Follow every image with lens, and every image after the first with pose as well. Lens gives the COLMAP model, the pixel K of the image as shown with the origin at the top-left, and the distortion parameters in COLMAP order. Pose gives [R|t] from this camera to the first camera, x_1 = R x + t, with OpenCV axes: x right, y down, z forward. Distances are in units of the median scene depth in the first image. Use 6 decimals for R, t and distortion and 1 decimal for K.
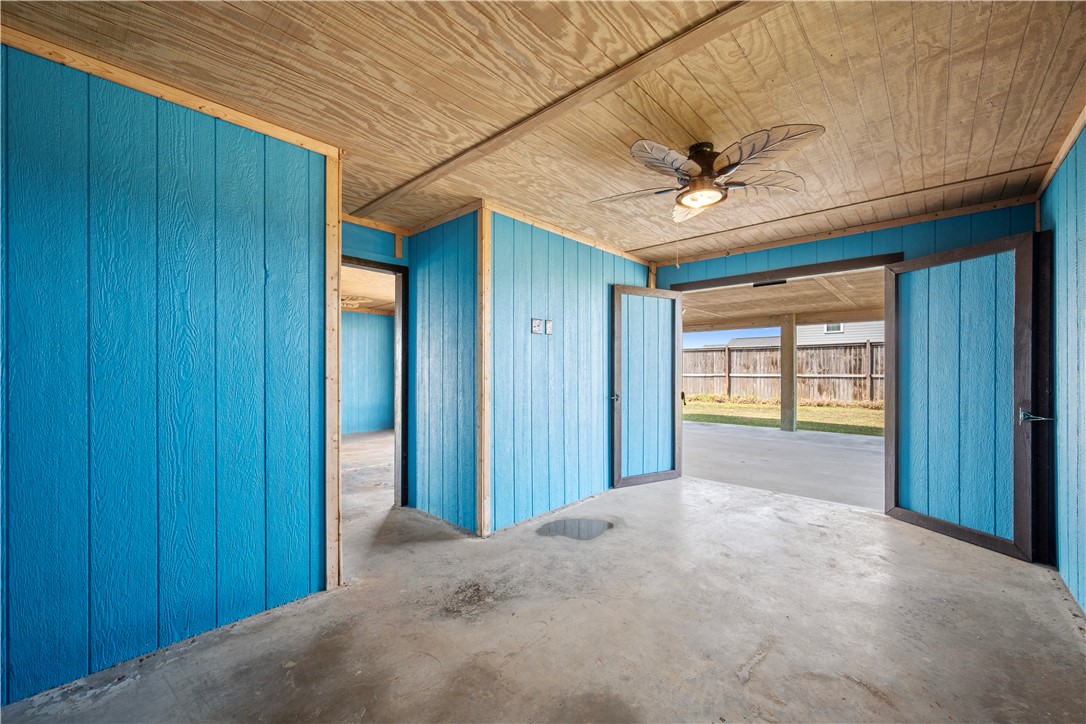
lens RADIAL K [[430.8, 0, 549.8], [0, 430.8, 366.9], [0, 0, 1]] dist [0.000510, 0.000170]
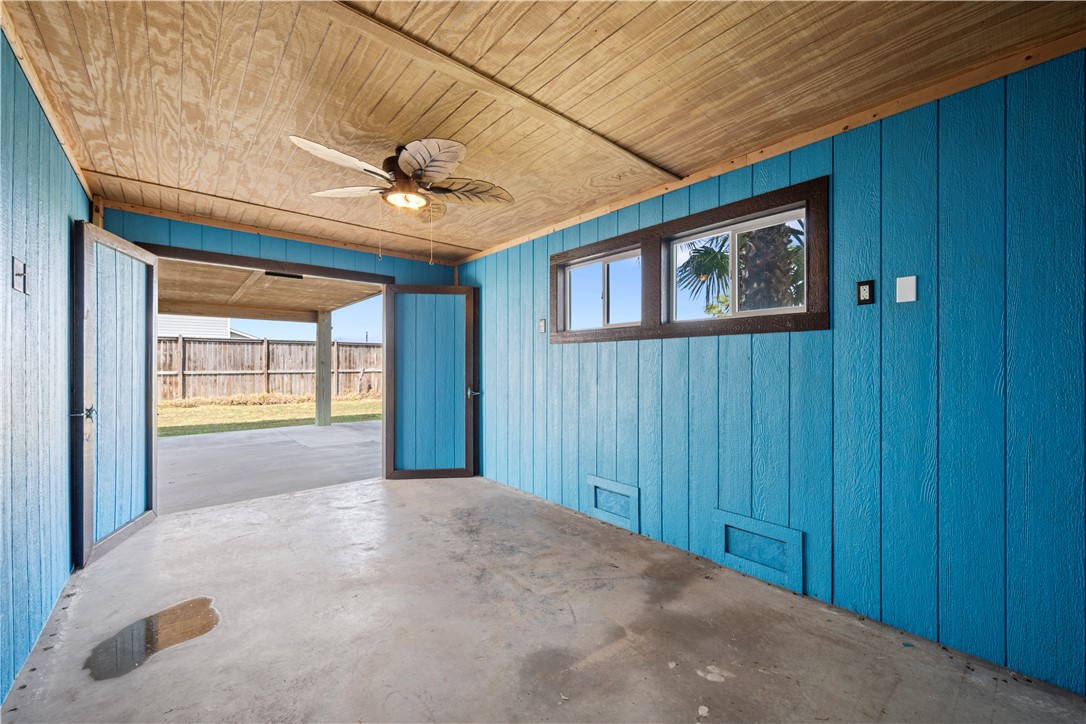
lens RADIAL K [[430.8, 0, 549.8], [0, 430.8, 366.9], [0, 0, 1]] dist [0.000510, 0.000170]
pose [[0.124507, -0.002691, 0.992215, -0.436691], [-0.005695, 0.999978, 0.003426, 0.001819], [-0.992202, -0.006078, 0.124489, 0.367222]]
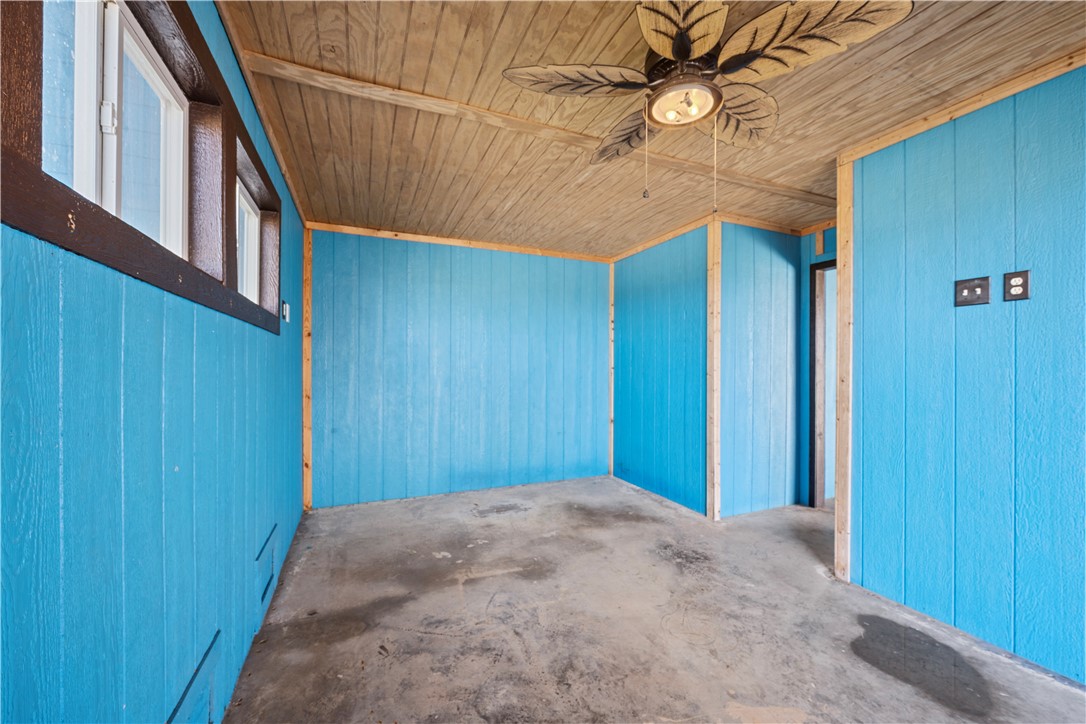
lens RADIAL K [[430.8, 0, 549.8], [0, 430.8, 366.9], [0, 0, 1]] dist [0.000510, 0.000170]
pose [[-0.412779, -0.002120, -0.910829, 0.712080], [0.001660, 0.999994, -0.003079, 0.002440], [0.910830, -0.002783, -0.412773, 0.753552]]
